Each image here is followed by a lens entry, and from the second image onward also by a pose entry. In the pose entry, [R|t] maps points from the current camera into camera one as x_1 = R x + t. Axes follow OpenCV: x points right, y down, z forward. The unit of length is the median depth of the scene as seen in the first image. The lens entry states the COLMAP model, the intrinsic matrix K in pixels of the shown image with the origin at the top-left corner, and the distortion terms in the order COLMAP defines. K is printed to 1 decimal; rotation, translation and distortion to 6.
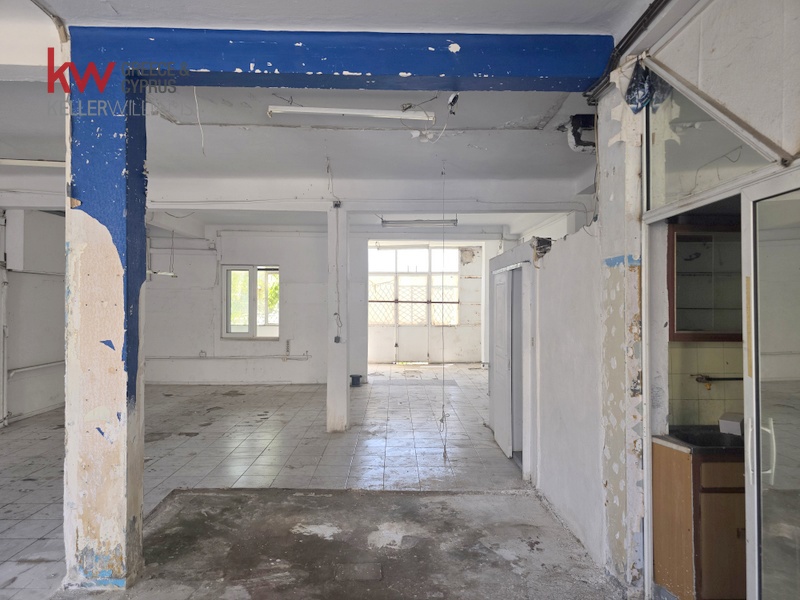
lens RADIAL K [[536.6, 0, 397.3], [0, 536.6, 299.6], [0, 0, 1]] dist [0.057272, -0.050685]
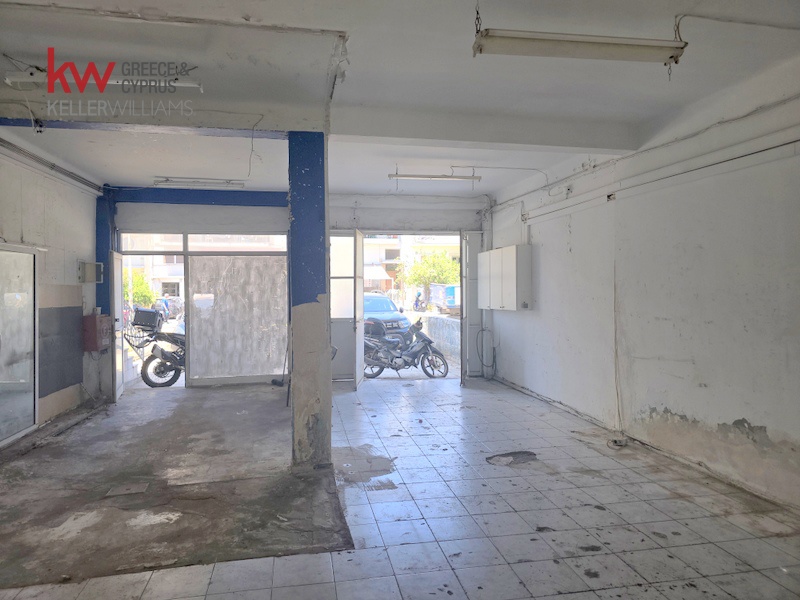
lens RADIAL K [[536.6, 0, 394.6], [0, 536.6, 295.5], [0, 0, 1]] dist [0.057272, -0.050685]
pose [[-0.984711, 0.006467, -0.174078, -0.346233], [0.005150, 0.999955, 0.008015, 0.014811], [0.174122, 0.006996, -0.984699, 1.727974]]
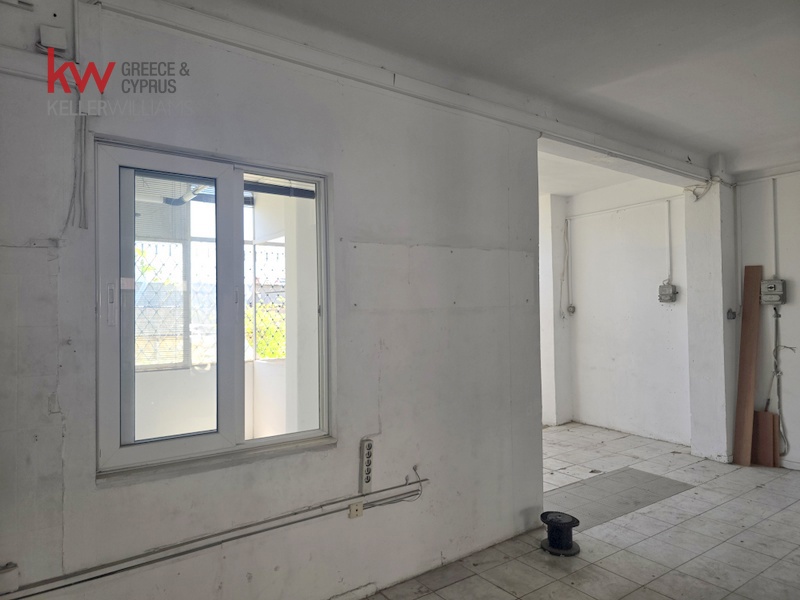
lens RADIAL K [[536.6, 0, 401.3], [0, 536.6, 300.6], [0, 0, 1]] dist [0.057272, -0.050685]
pose [[0.808301, -0.000251, 0.588770, -0.345486], [0.008536, 0.999900, -0.011293, 0.004056], [-0.588708, 0.014154, 0.808222, 0.729583]]
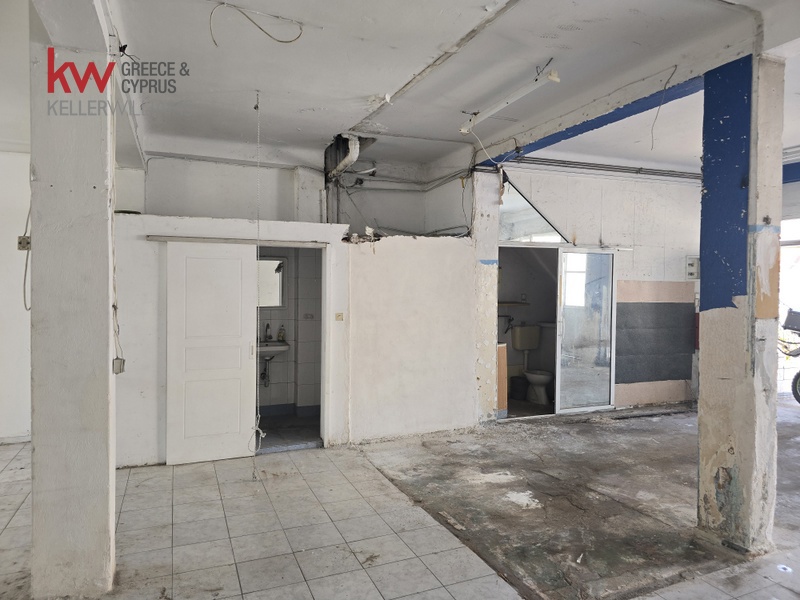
lens RADIAL K [[536.6, 0, 397.9], [0, 536.6, 294.7], [0, 0, 1]] dist [0.057272, -0.050685]
pose [[-0.379067, -0.022035, 0.925107, -0.861975], [-0.011436, 0.999752, 0.019127, 0.010347], [-0.925299, -0.003329, -0.379225, 1.375980]]
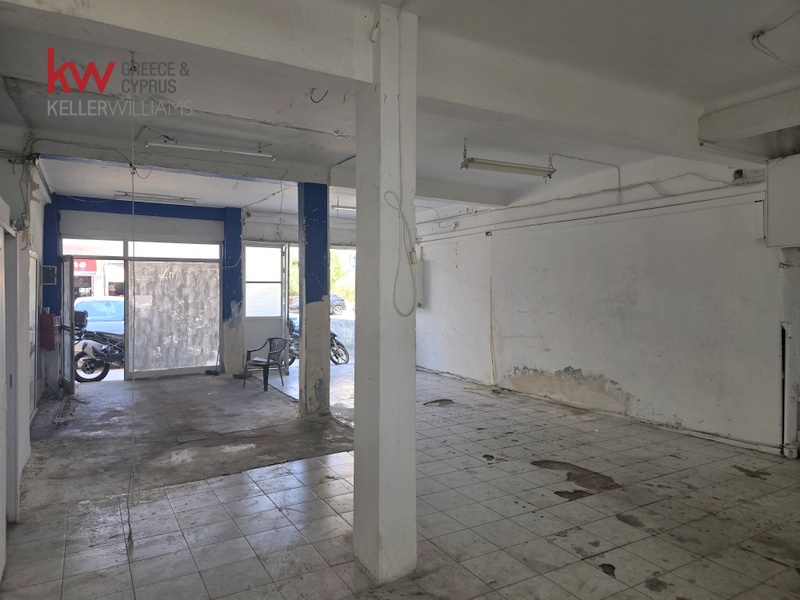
lens RADIAL K [[536.6, 0, 401.7], [0, 536.6, 295.2], [0, 0, 1]] dist [0.057272, -0.050685]
pose [[-0.866275, -0.000595, -0.499567, 0.161423], [-0.001235, 0.999999, 0.000950, 0.016977], [0.499566, 0.001440, -0.866275, 2.080614]]
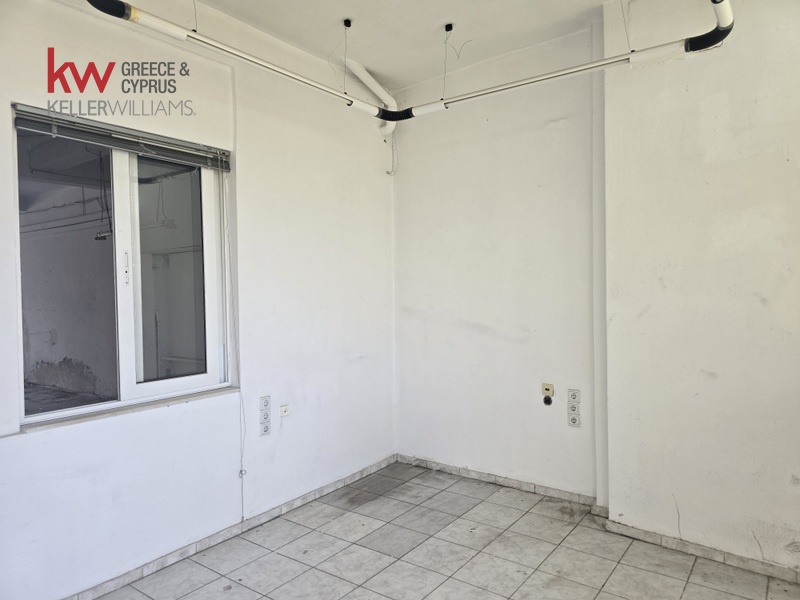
lens RADIAL K [[536.6, 0, 397.8], [0, 536.6, 303.4], [0, 0, 1]] dist [0.057272, -0.050685]
pose [[-0.608493, 0.023696, -0.793205, -0.309158], [0.018966, 0.999703, 0.015315, 0.043901], [0.793333, -0.005725, -0.608761, 2.928464]]
